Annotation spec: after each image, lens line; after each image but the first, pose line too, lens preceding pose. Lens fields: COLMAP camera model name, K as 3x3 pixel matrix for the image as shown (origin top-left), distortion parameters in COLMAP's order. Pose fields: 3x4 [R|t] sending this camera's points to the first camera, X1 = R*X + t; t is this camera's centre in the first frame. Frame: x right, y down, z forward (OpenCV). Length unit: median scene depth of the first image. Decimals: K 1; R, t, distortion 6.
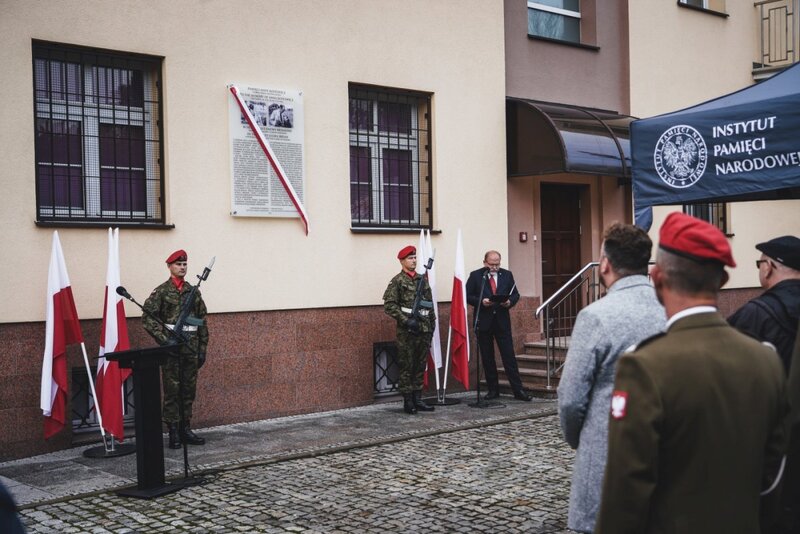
lens RADIAL K [[950.2, 0, 400.0], [0, 950.2, 267.0], [0, 0, 1]] dist [0.102063, -0.002585]
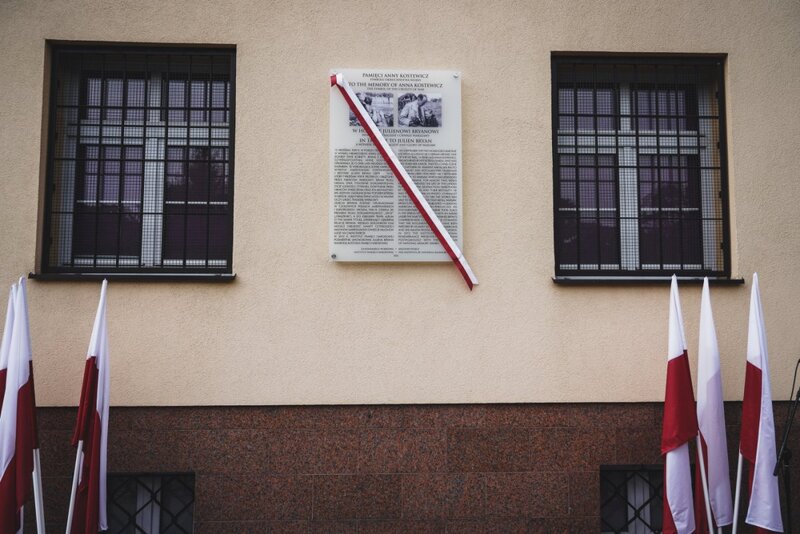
lens RADIAL K [[692.6, 0, 400.0], [0, 692.6, 267.0], [0, 0, 1]] dist [0.007676, 0.002362]
pose [[0.802757, -0.030120, -0.595545, 0.149958], [-0.013024, 0.997600, -0.068009, -0.016284], [0.596164, 0.062351, 0.800438, 0.614887]]
